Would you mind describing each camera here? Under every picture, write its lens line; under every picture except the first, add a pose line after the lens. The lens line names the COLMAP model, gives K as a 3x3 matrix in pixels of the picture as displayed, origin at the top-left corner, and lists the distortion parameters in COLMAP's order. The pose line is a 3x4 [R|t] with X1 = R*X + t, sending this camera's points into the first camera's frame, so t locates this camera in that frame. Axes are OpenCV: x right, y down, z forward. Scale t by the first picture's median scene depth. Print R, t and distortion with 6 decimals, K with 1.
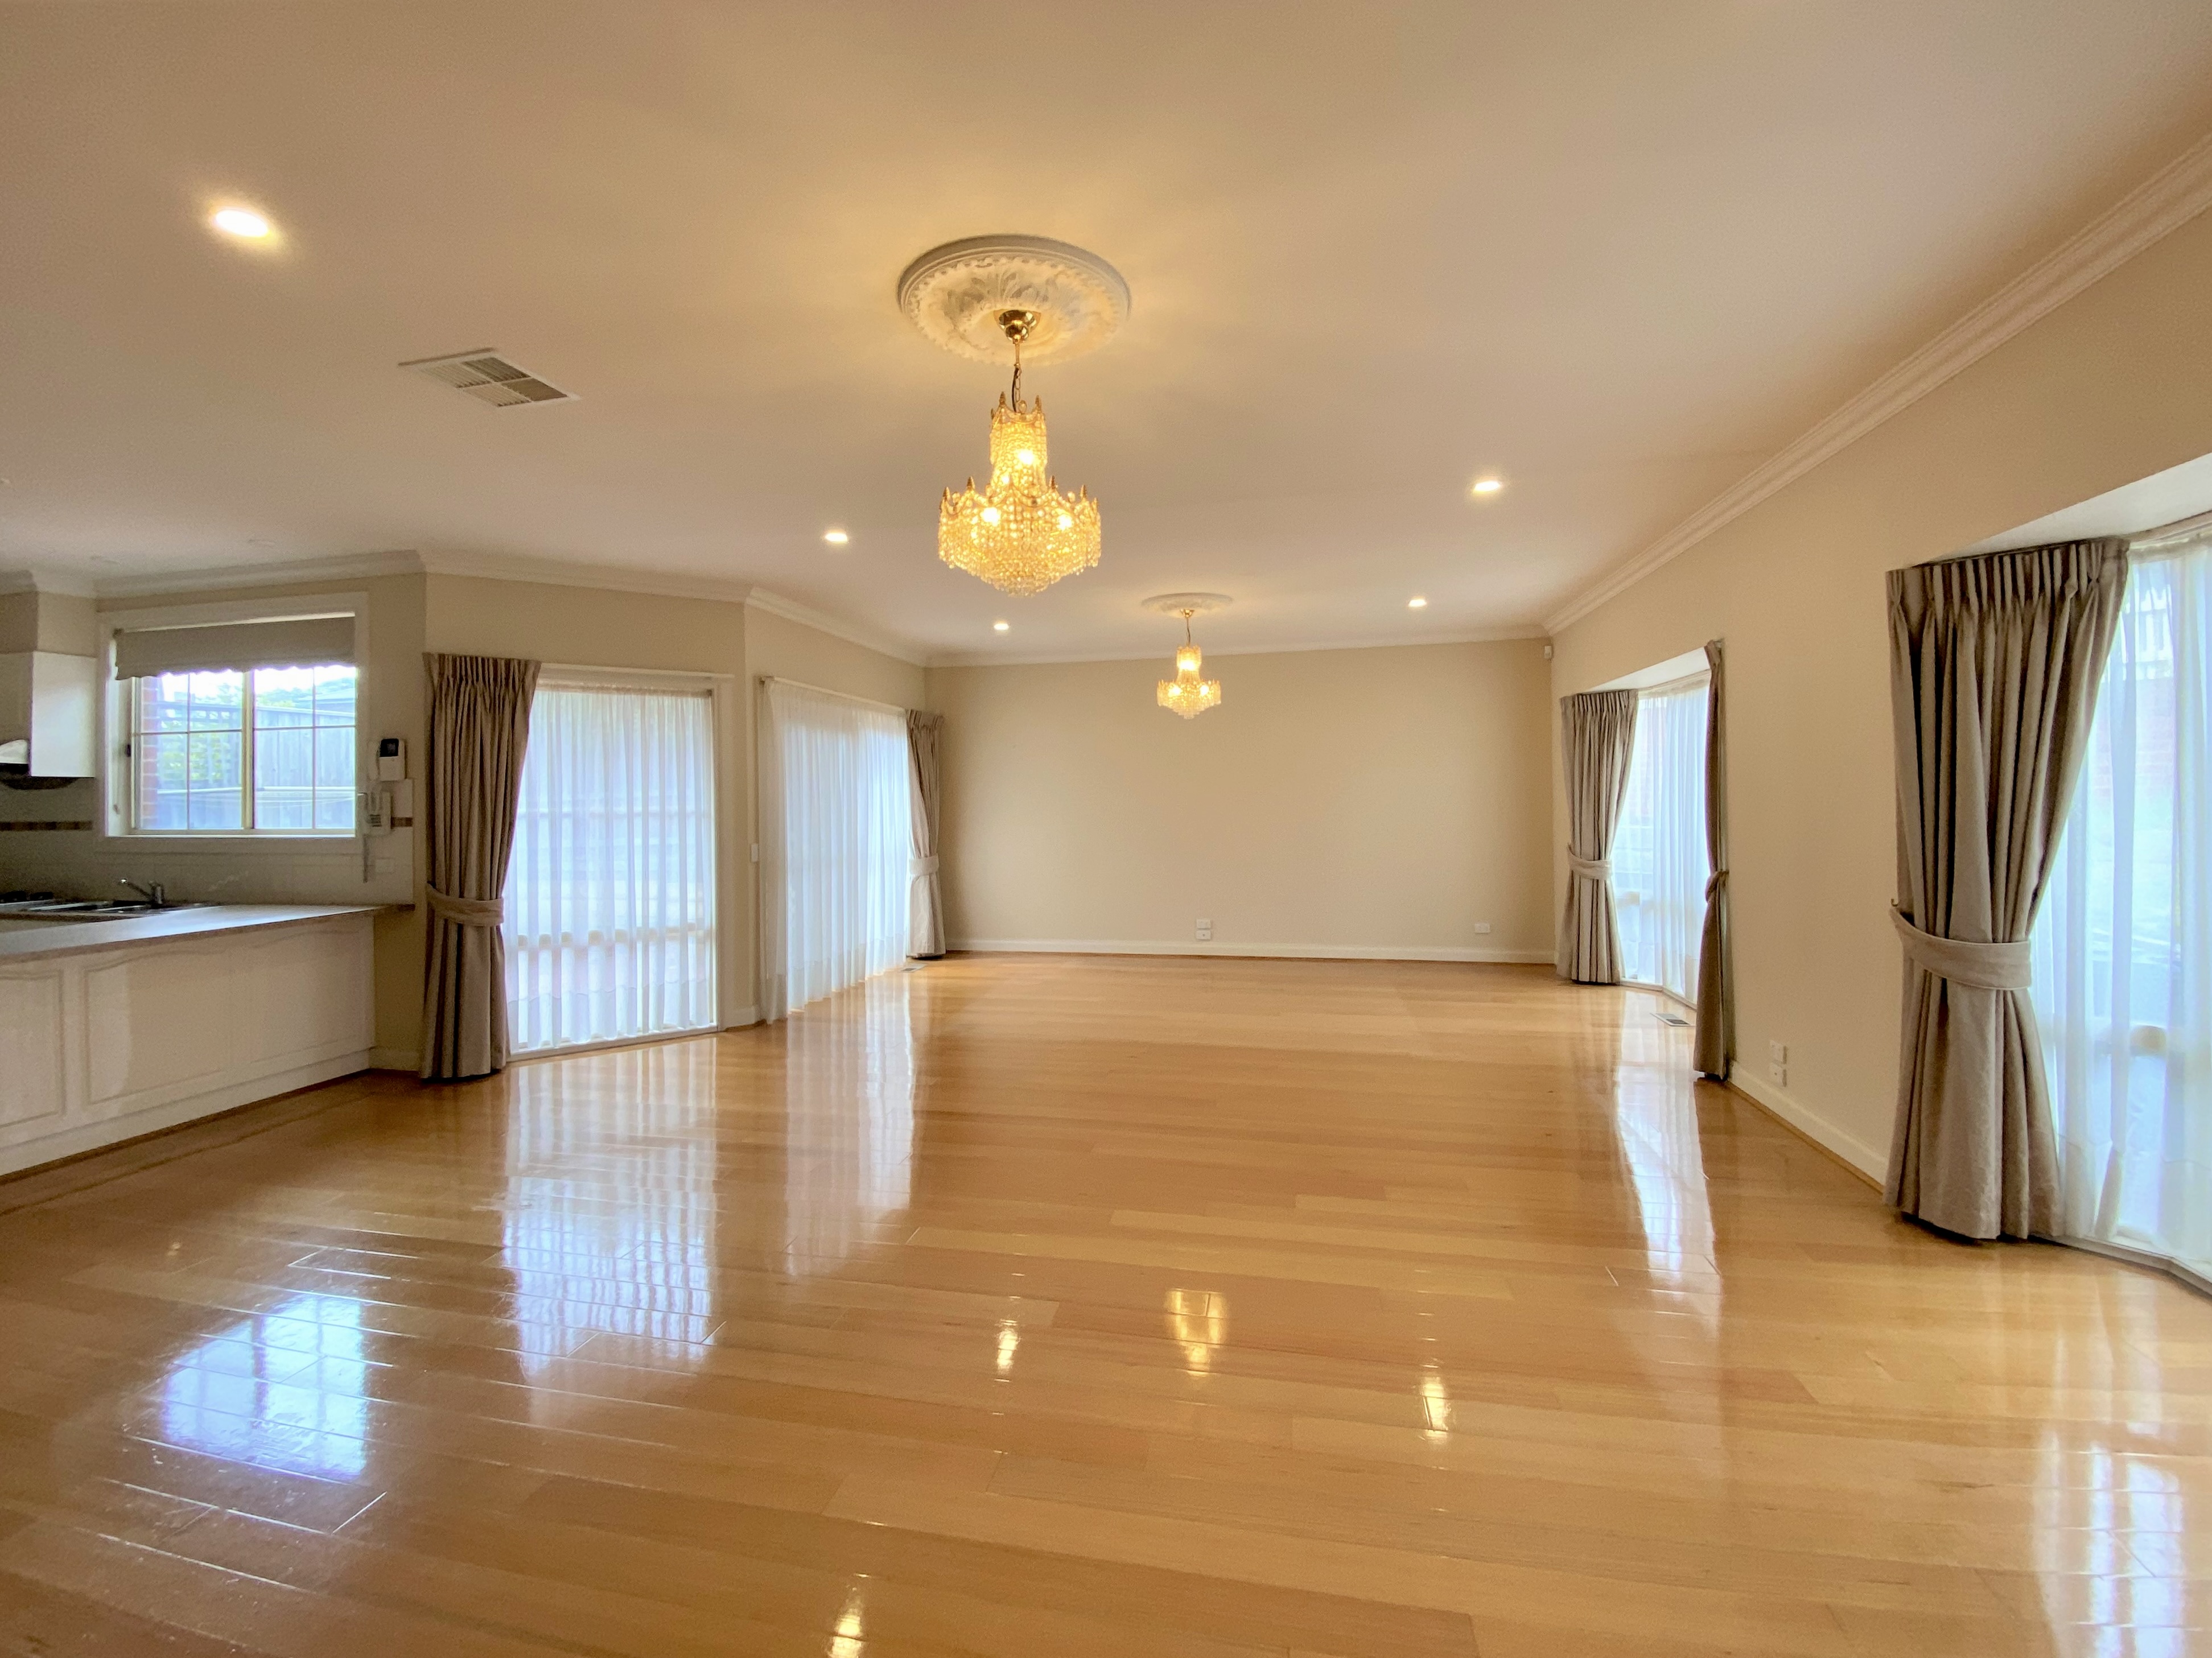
lens RADIAL K [[889.8, 0, 1104.9], [0, 889.8, 864.8], [0, 0, 1]] dist [0.000209, 0.000024]
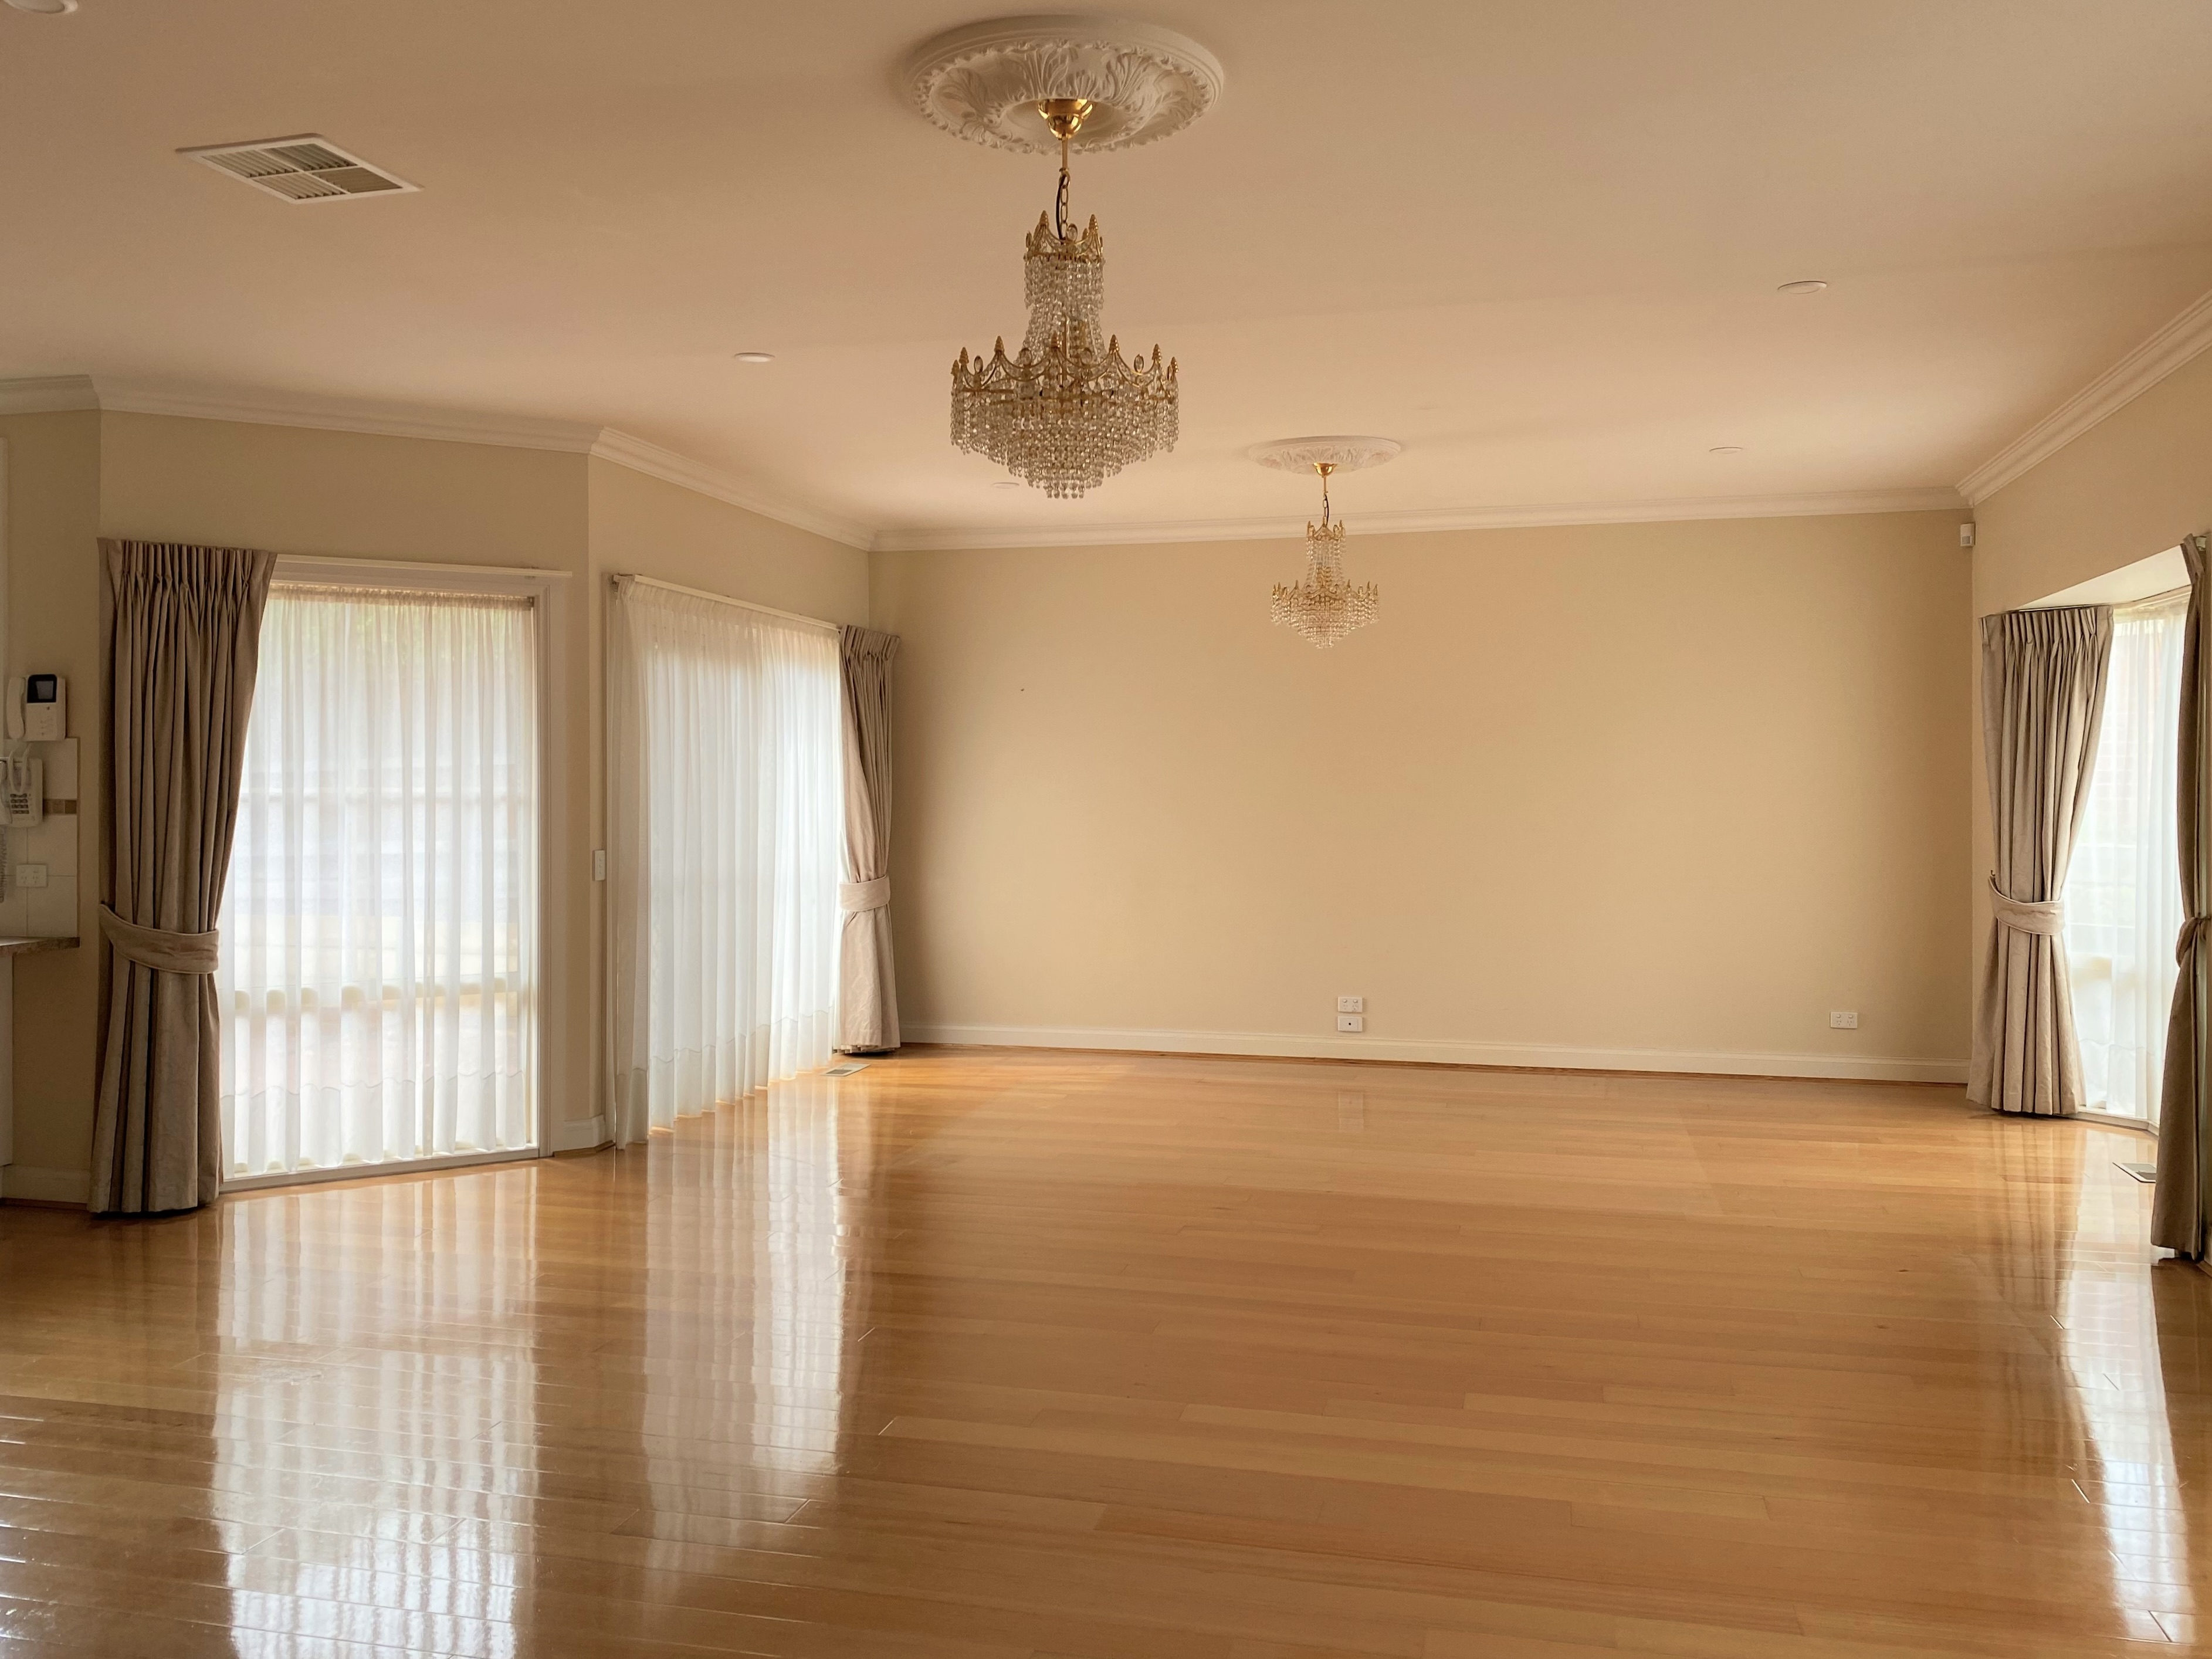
lens RADIAL K [[1684.5, 0, 1106.0], [0, 1684.5, 829.5], [0, 0, 1]] dist [0.001151, 0.000187]
pose [[0.998964, 0.013696, -0.043398, -0.000328], [-0.015649, 0.998865, -0.044982, 0.009112], [0.042733, 0.045614, 0.998045, -0.142774]]
